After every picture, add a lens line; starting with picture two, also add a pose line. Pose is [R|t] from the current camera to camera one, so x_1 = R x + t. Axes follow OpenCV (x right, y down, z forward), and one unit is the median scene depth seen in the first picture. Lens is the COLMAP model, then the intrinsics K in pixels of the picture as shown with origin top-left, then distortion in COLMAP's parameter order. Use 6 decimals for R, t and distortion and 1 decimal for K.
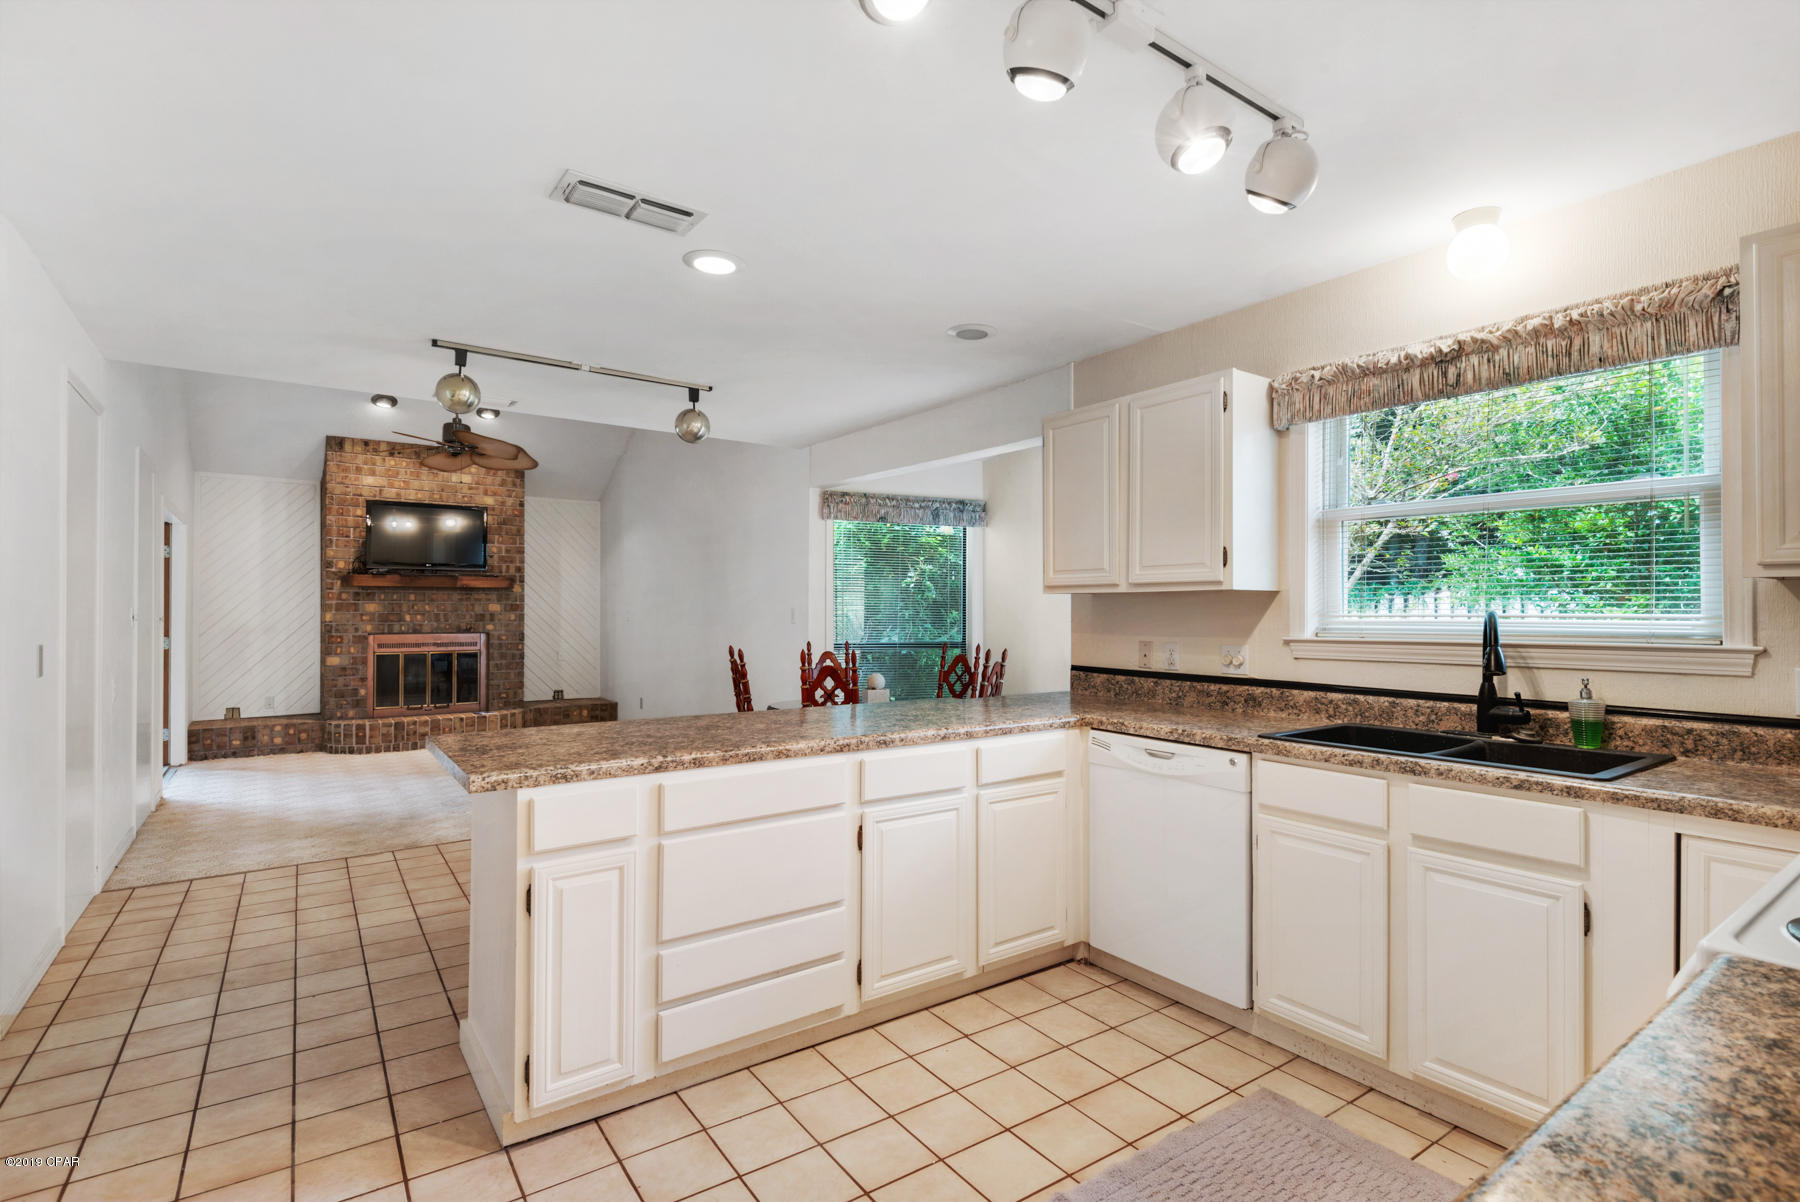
lens RADIAL K [[873.4, 0, 904.0], [0, 873.4, 607.5], [0, 0, 1]] dist [0.046218, -0.032715]
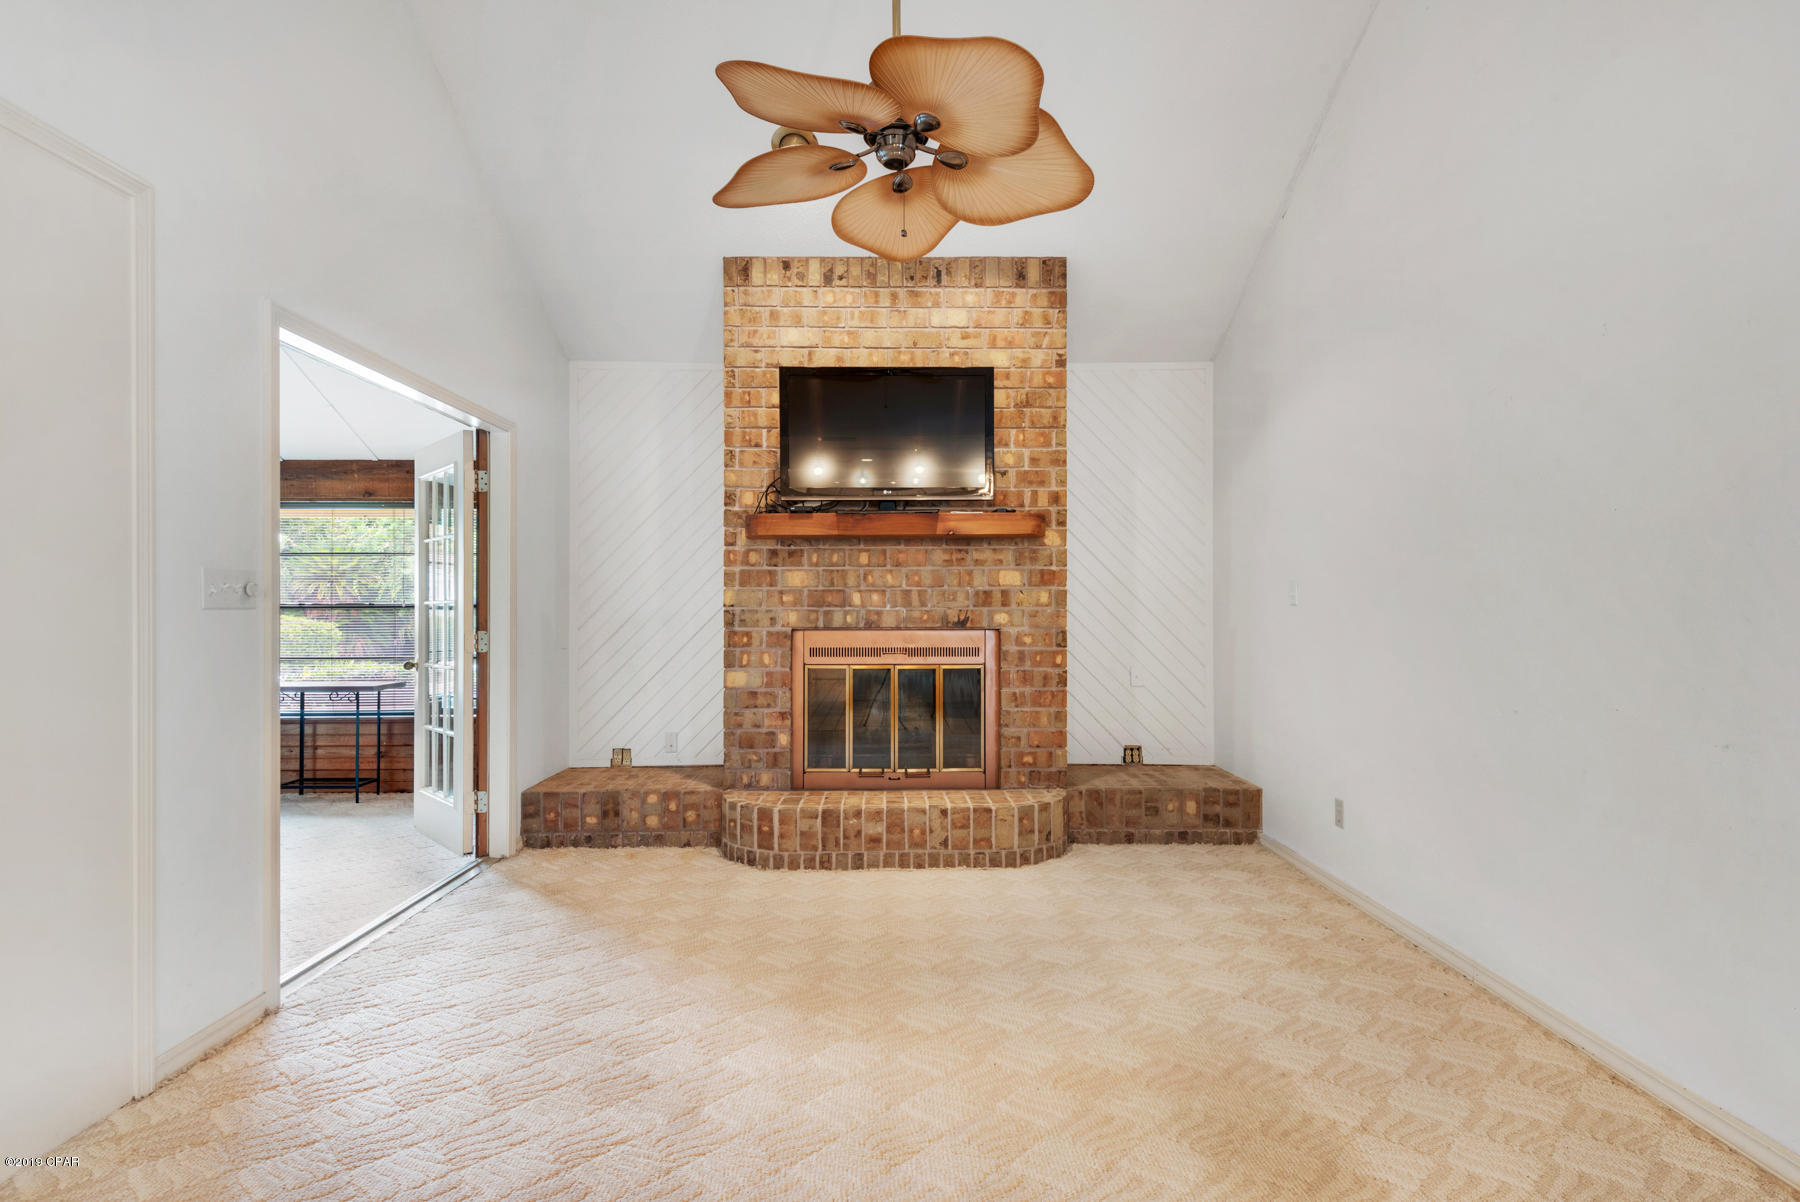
lens RADIAL K [[916.9, 0, 891.6], [0, 916.9, 606.5], [0, 0, 1]] dist [0.025806, -0.000382]
pose [[0.819643, -0.002210, -0.572871, -0.247416], [0.004327, 0.999988, 0.002333, 0.015526], [0.572859, -0.004391, 0.819642, 0.593364]]
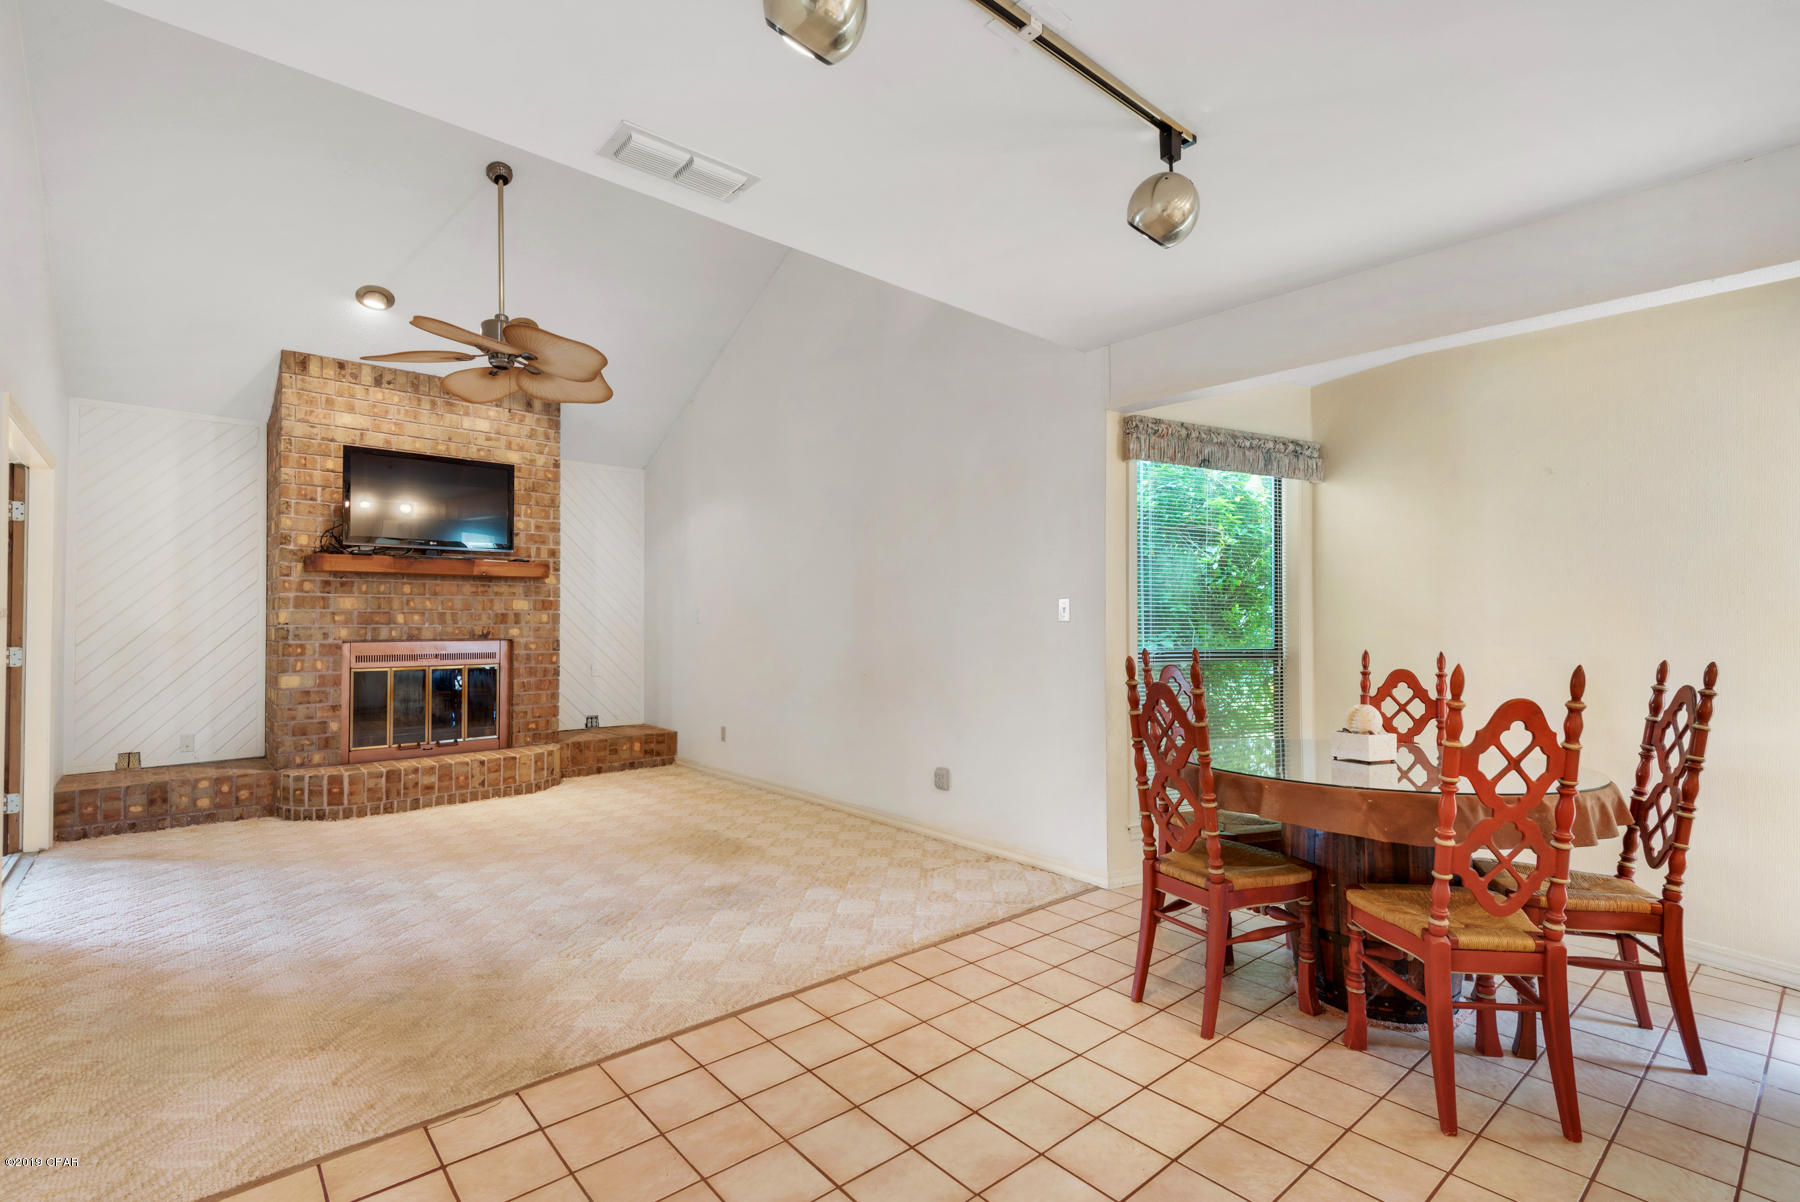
lens RADIAL K [[837.6, 0, 898.2], [0, 837.6, 610.5], [0, 0, 1]] dist [0.042794, -0.021682]
pose [[0.995307, 0.000038, 0.096768, -0.241634], [0.000793, 0.999963, -0.008547, 0.011704], [-0.096765, 0.008583, 0.995270, 0.301702]]
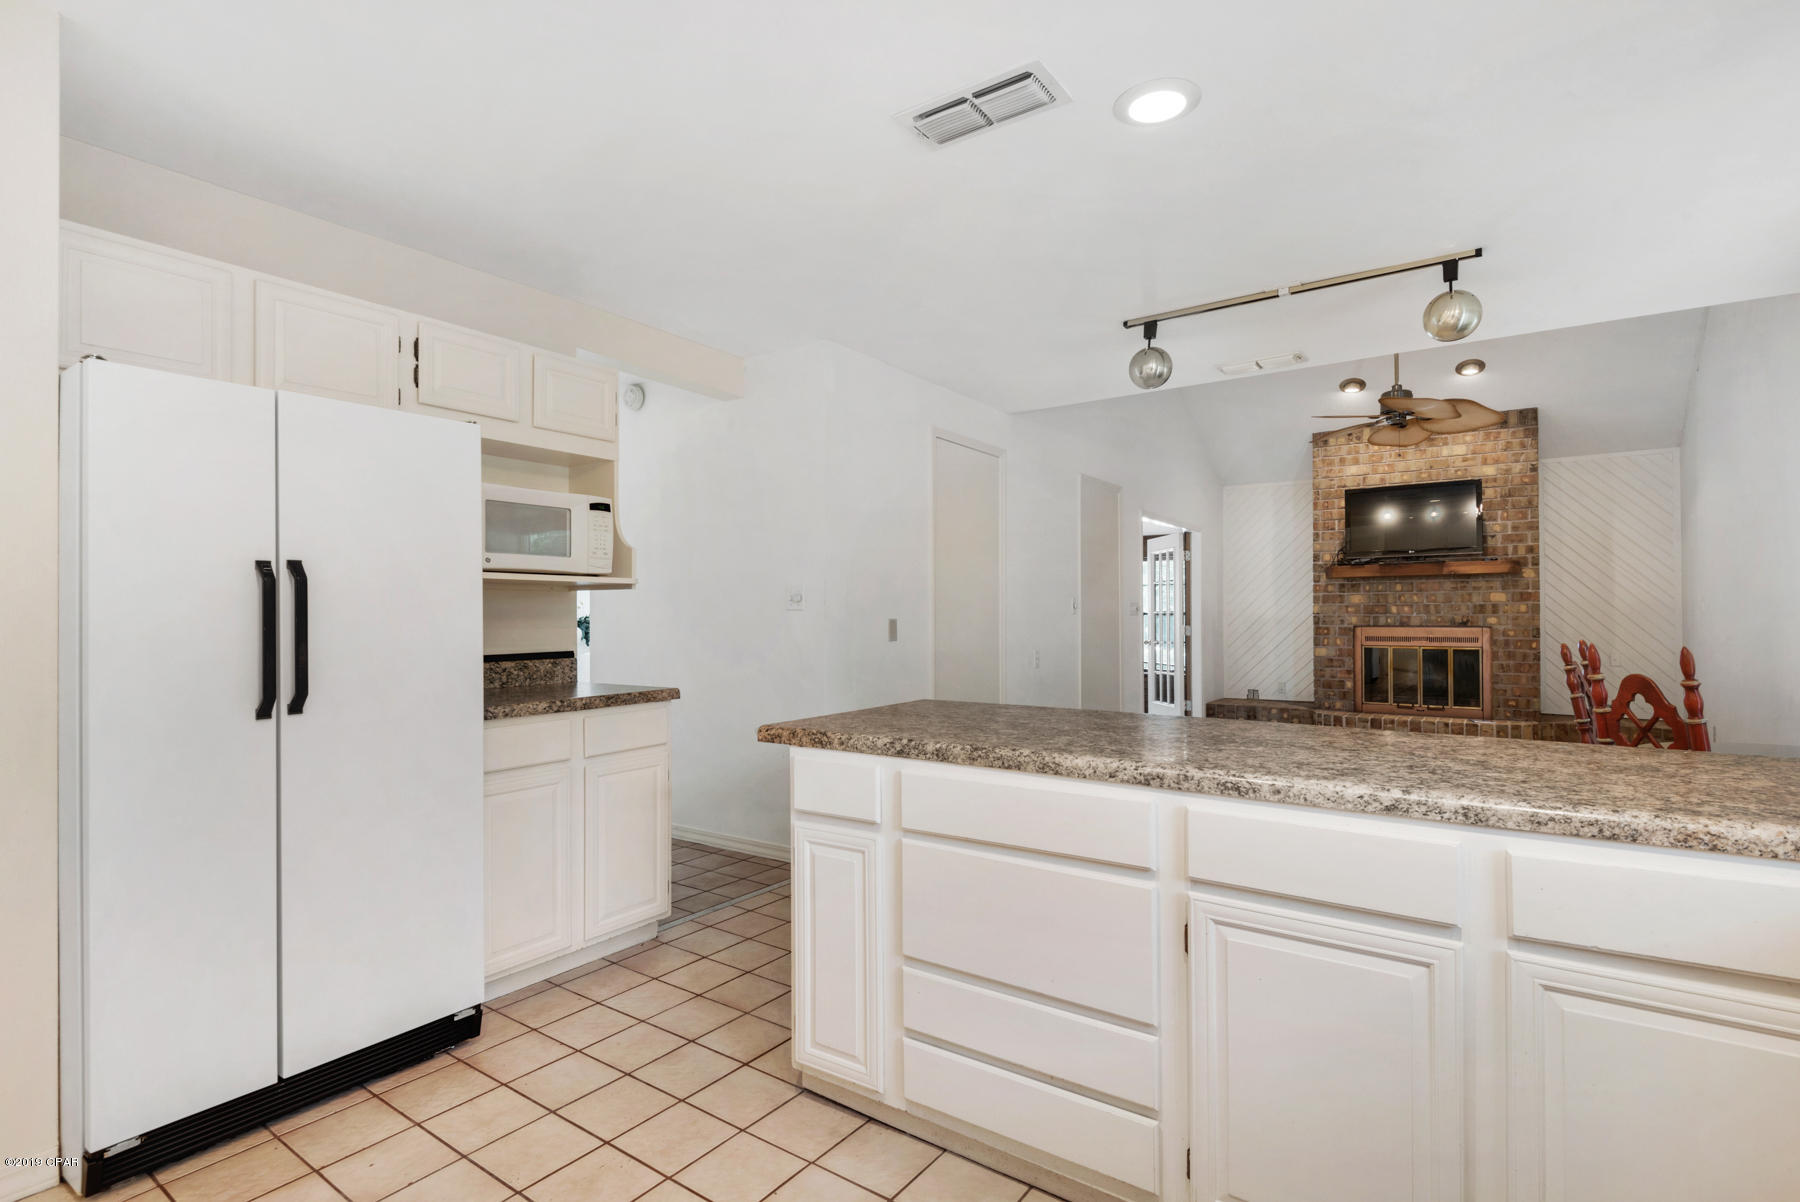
lens RADIAL K [[860.6, 0, 883.3], [0, 860.6, 606.1], [0, 0, 1]] dist [0.041090, -0.031684]
pose [[0.319149, -0.011298, -0.947637, 0.144625], [0.007557, 0.999927, -0.009376, 0.012968], [0.947675, -0.004169, 0.319211, 0.197817]]
